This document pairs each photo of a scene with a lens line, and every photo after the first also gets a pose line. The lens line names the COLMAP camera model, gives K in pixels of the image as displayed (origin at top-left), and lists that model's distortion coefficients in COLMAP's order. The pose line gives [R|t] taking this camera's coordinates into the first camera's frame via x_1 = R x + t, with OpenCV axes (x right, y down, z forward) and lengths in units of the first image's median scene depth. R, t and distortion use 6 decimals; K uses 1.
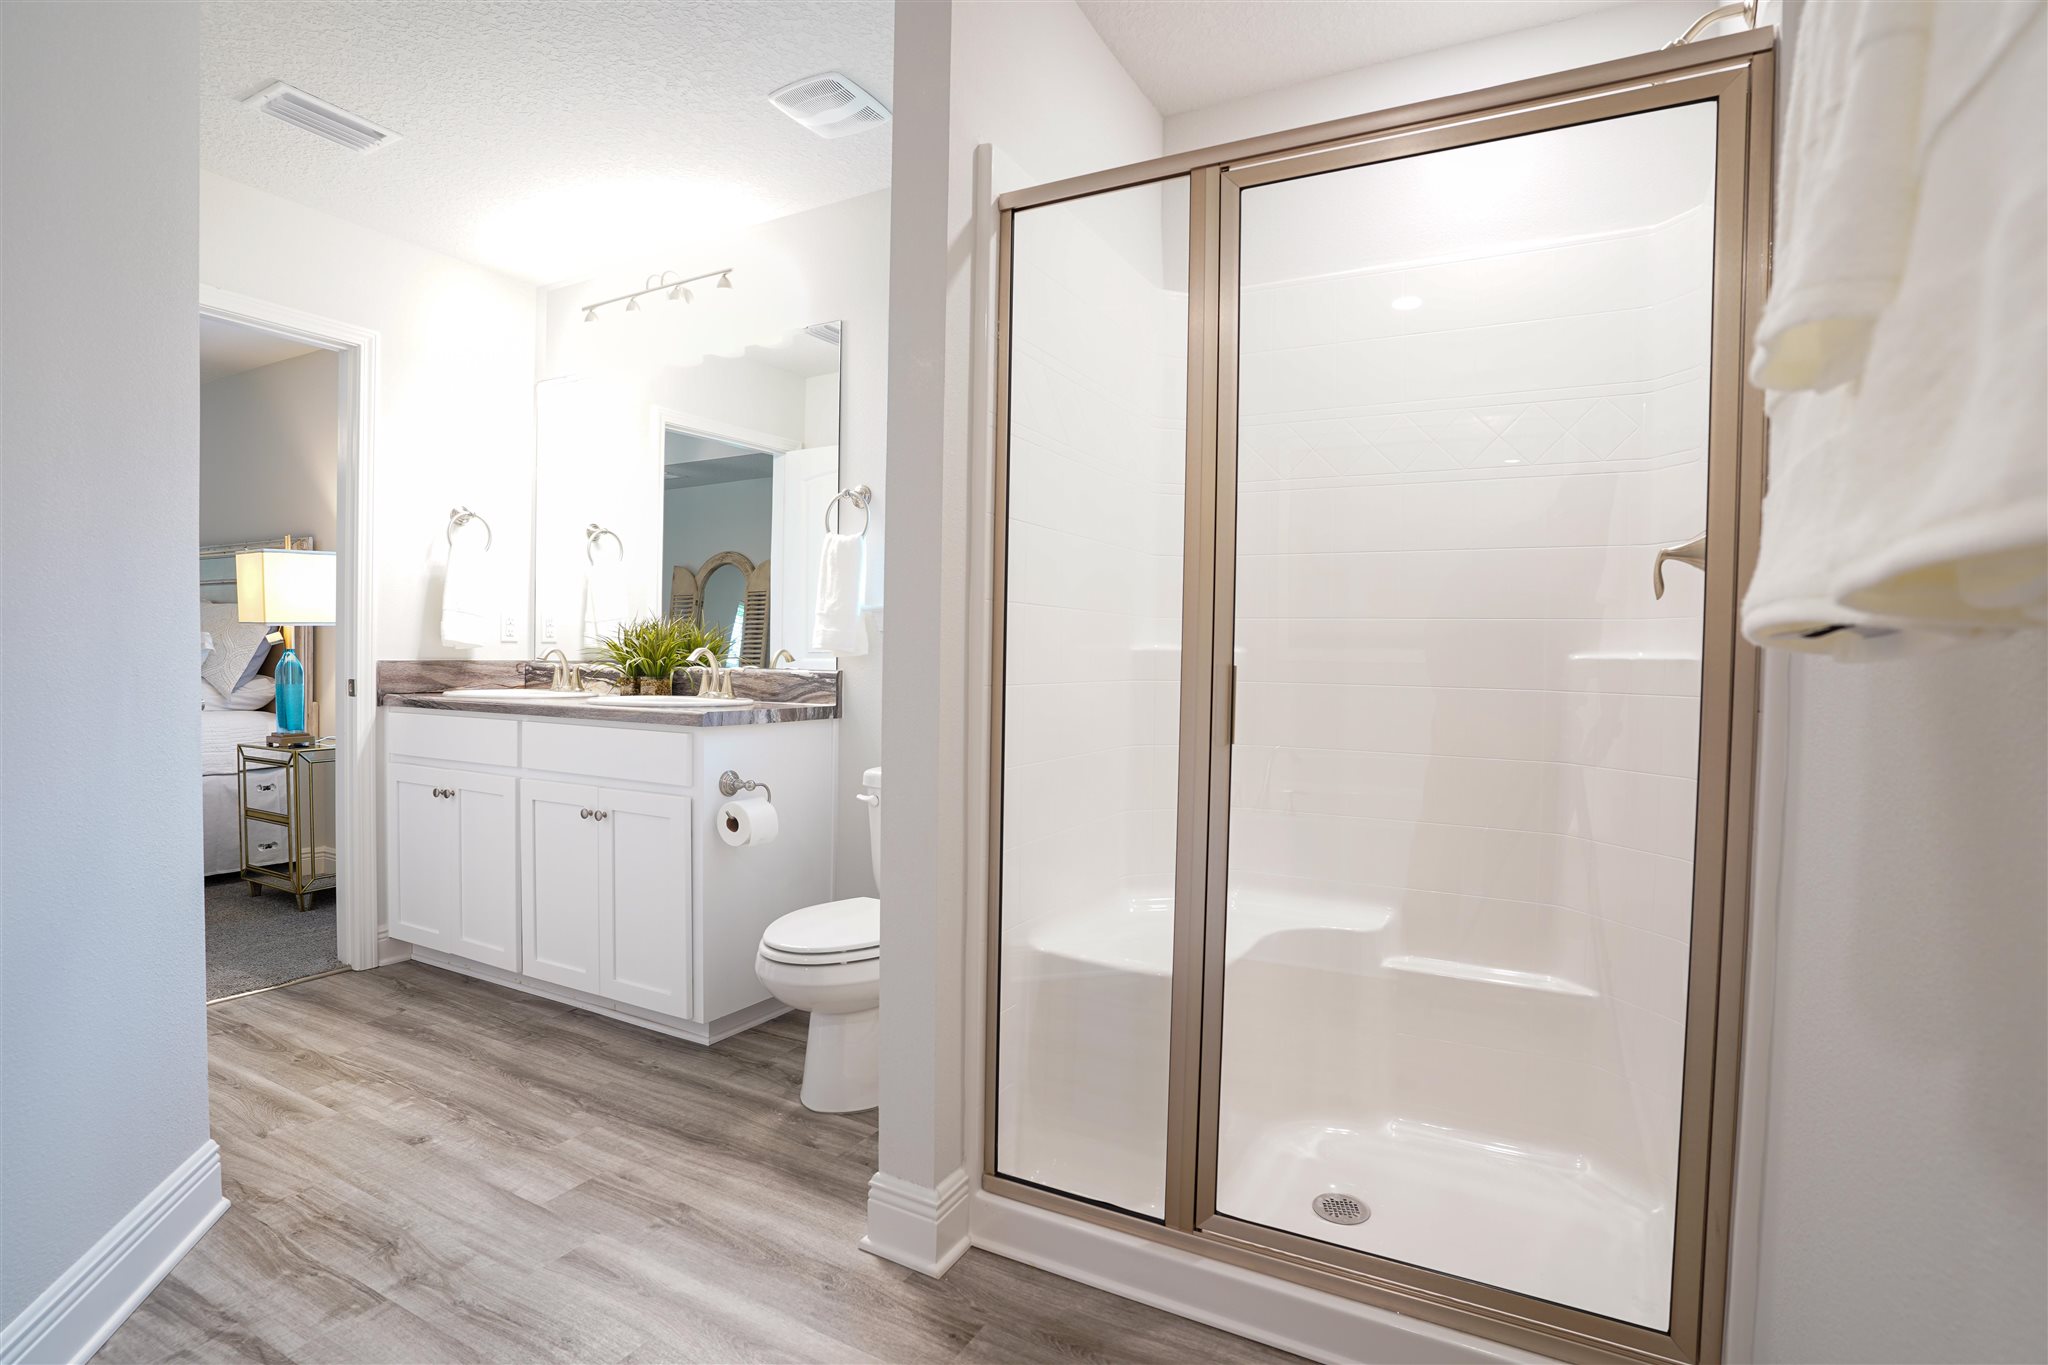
lens RADIAL K [[1010.8, 0, 1024.0], [0, 1010.8, 682.5], [0, 0, 1]] dist [-0.071367, 0.037541]
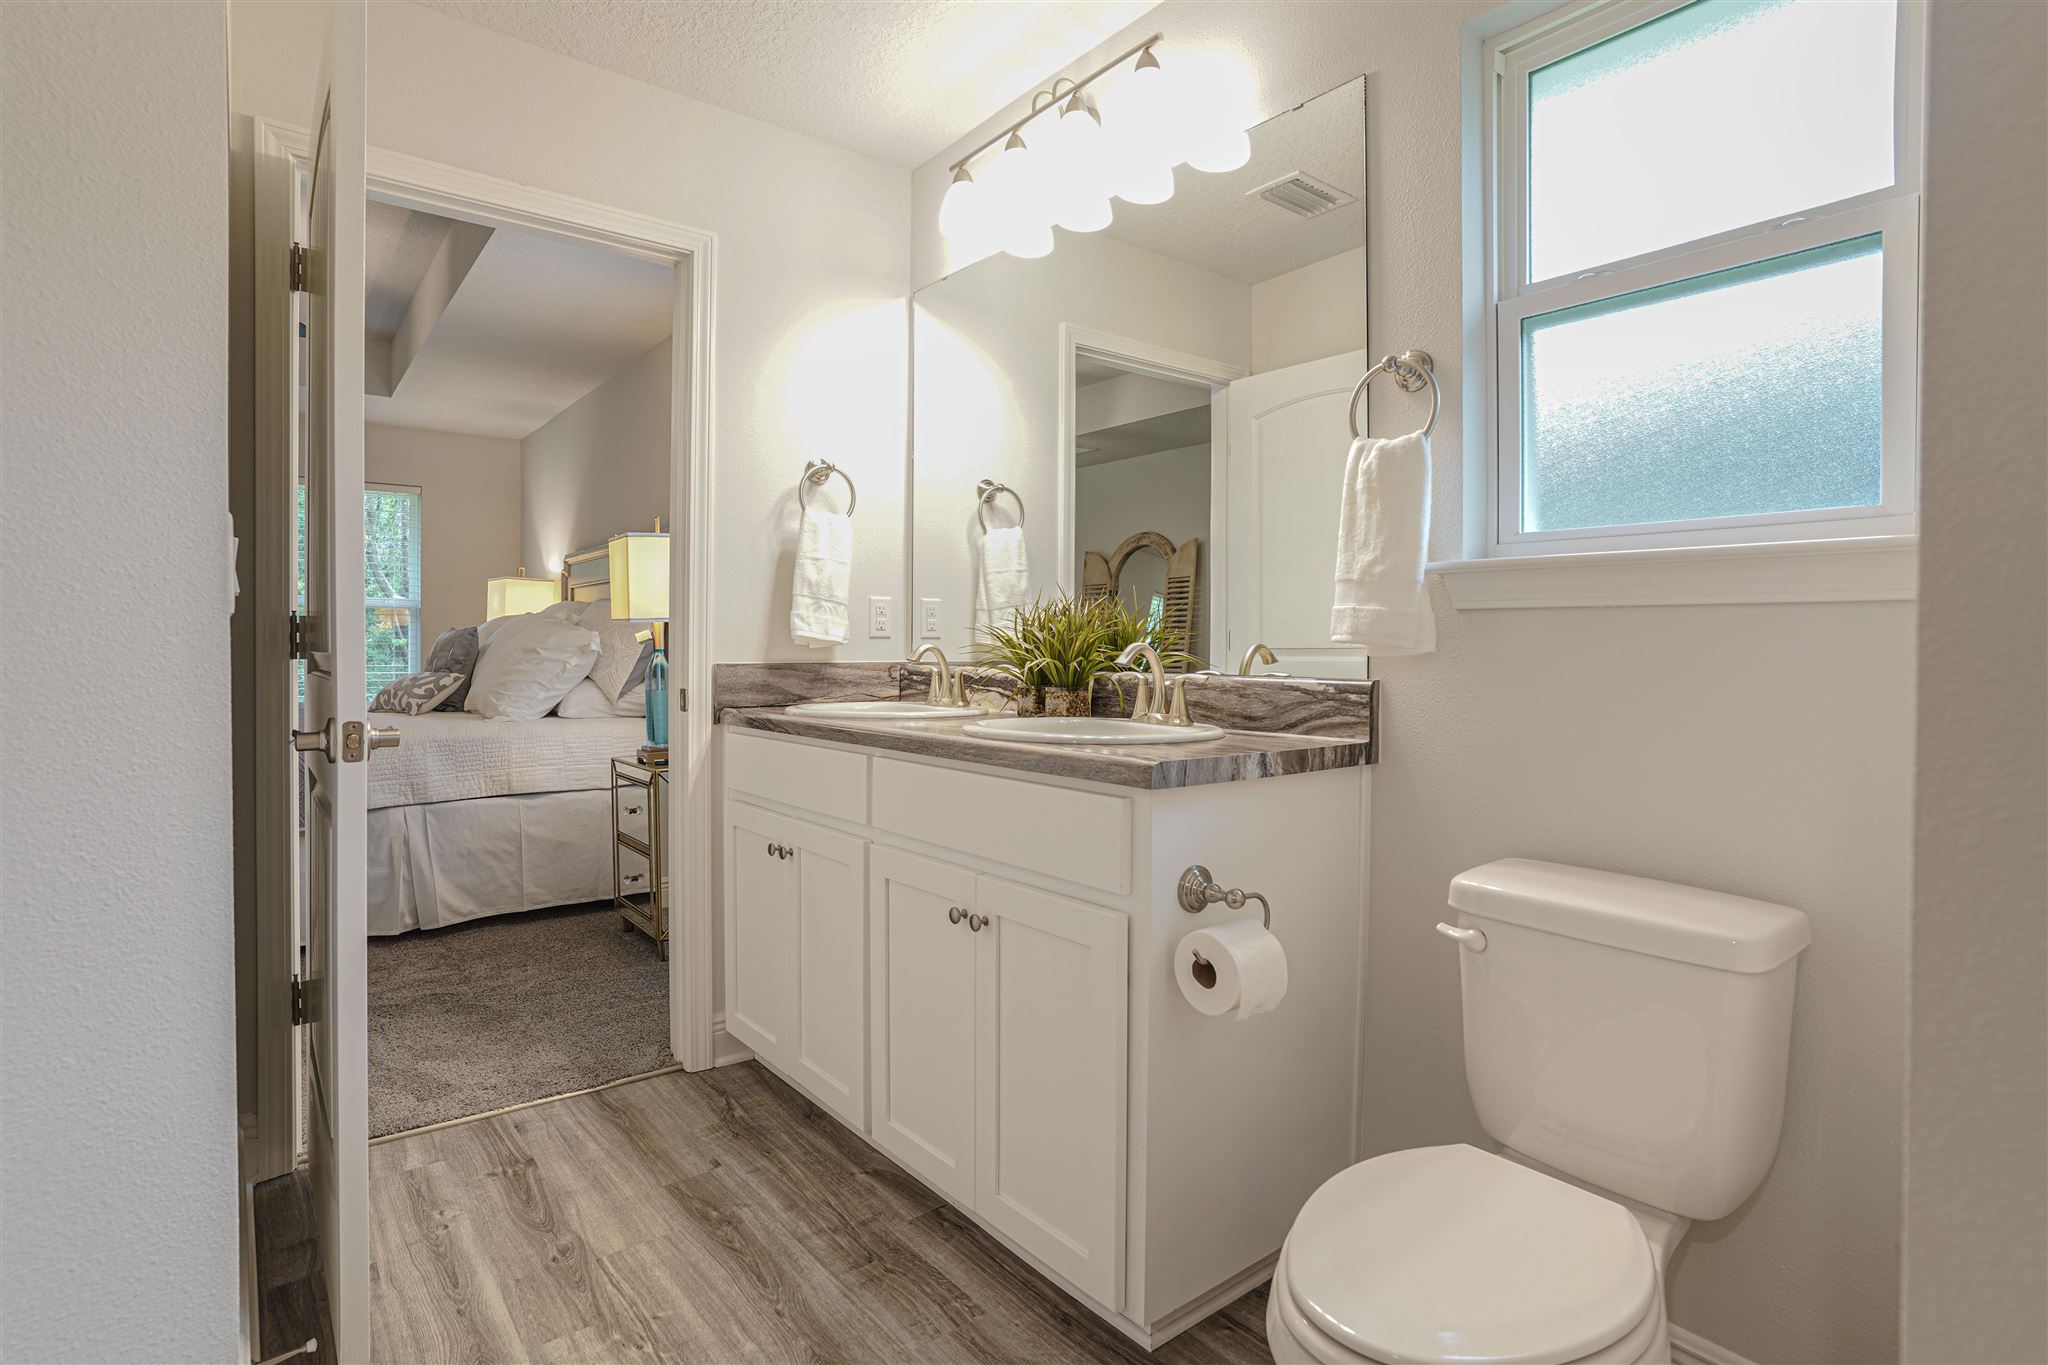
lens RADIAL K [[1010.8, 0, 1024.0], [0, 1010.8, 682.5], [0, 0, 1]] dist [-0.071367, 0.037541]
pose [[0.923692, 0.003618, -0.383118, -0.144146], [-0.001805, 0.999985, 0.005090, -0.012560], [0.383131, -0.004010, 0.923685, 0.388672]]
